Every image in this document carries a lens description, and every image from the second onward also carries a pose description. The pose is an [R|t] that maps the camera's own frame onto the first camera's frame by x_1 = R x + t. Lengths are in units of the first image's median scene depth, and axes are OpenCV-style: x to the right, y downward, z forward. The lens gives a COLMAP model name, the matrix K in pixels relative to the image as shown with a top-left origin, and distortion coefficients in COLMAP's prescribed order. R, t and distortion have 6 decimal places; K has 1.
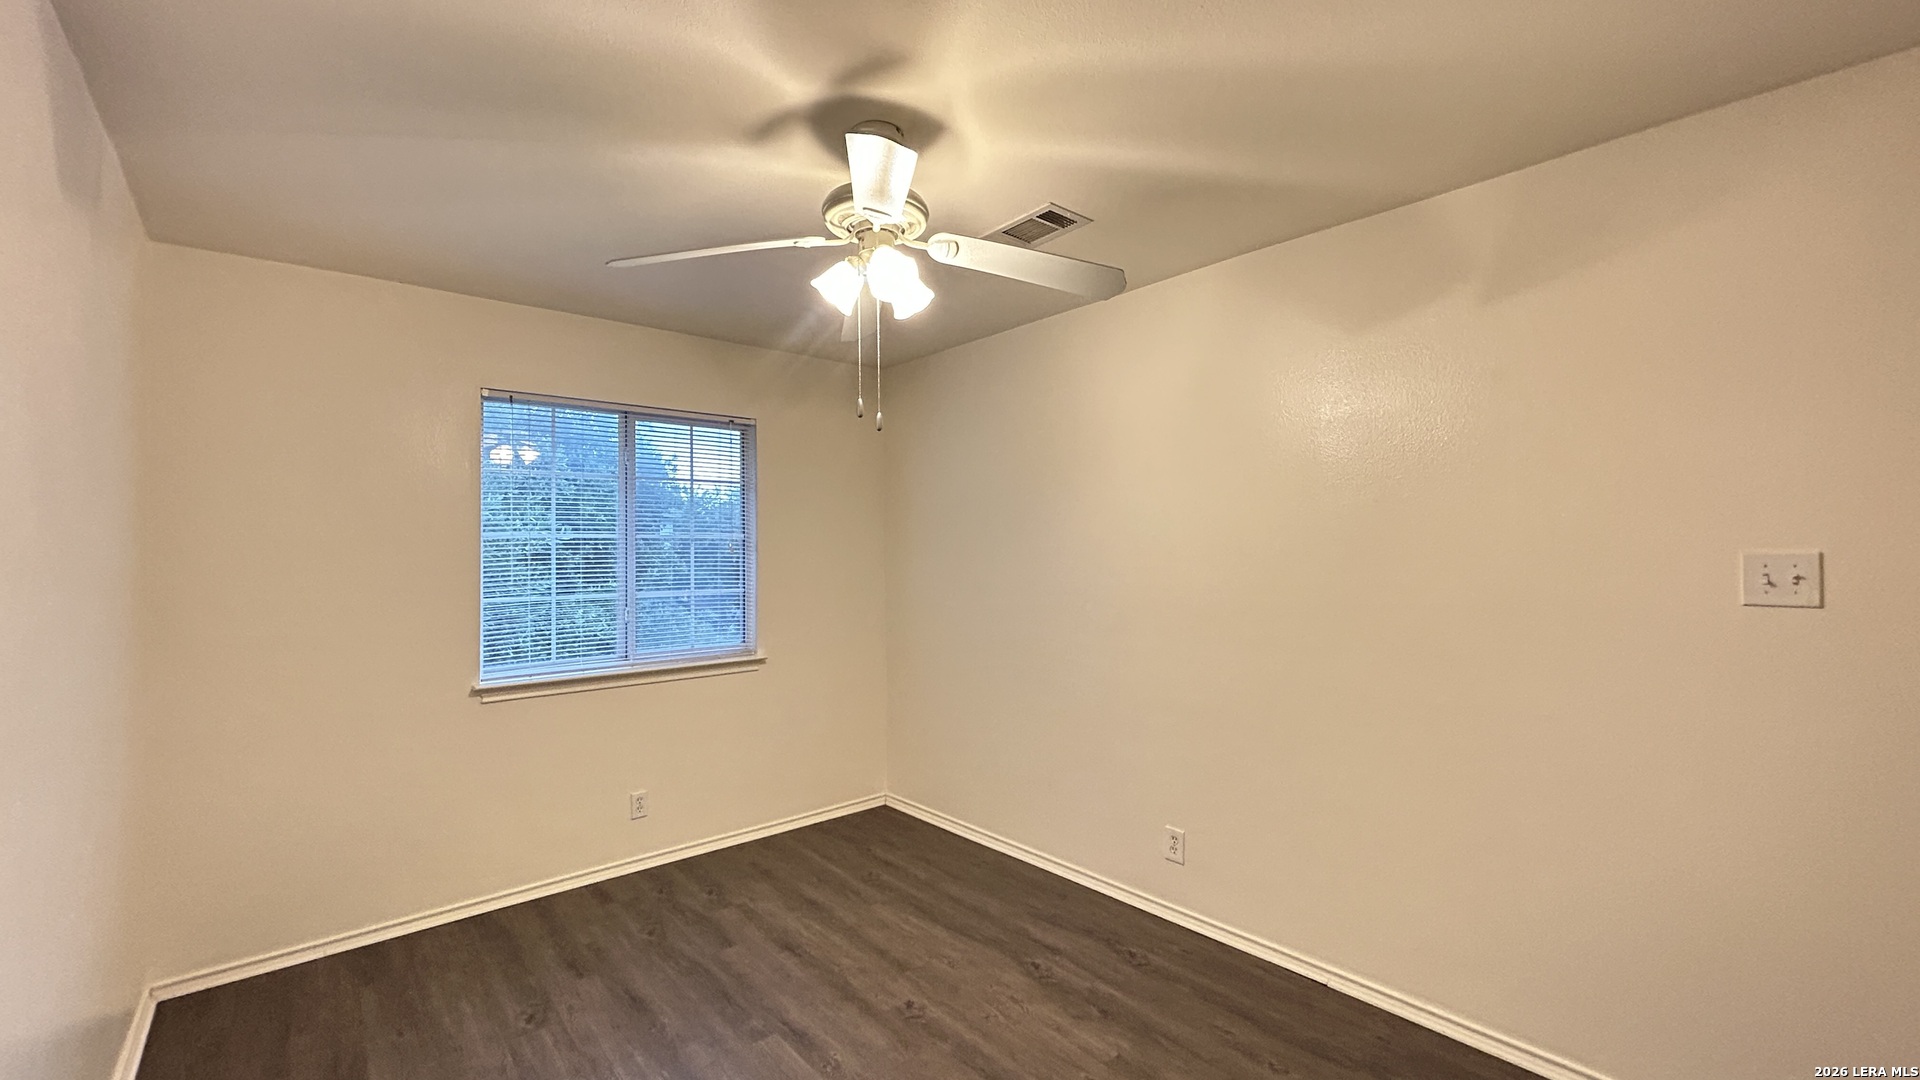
lens RADIAL K [[773.0, 0, 961.4], [0, 773.0, 539.6], [0, 0, 1]] dist [-0.000537, 0.001167]
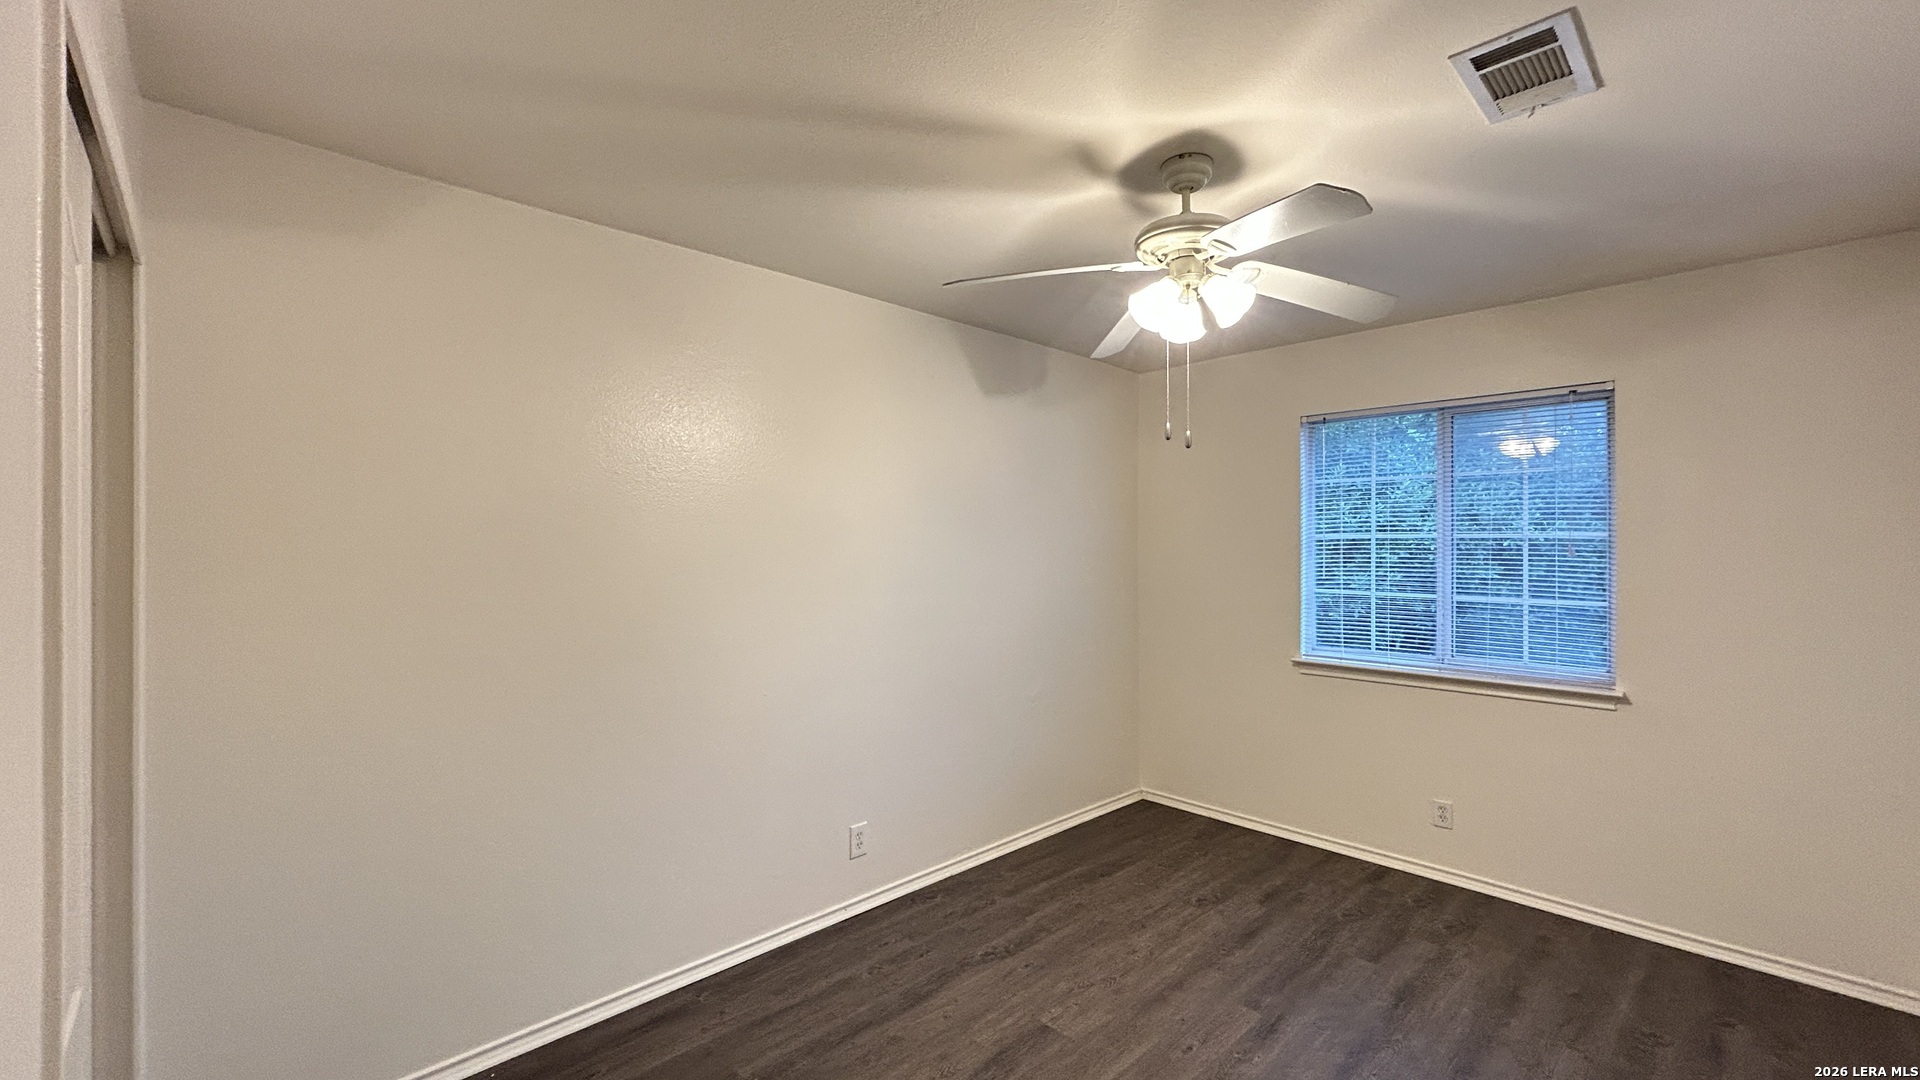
lens RADIAL K [[773.0, 0, 963.5], [0, 773.0, 540.4], [0, 0, 1]] dist [-0.000537, 0.001167]
pose [[0.048208, 0.007713, -0.998808, 0.584212], [0.014794, 0.999855, 0.008435, -0.018856], [0.998728, -0.015183, 0.048087, 0.405508]]
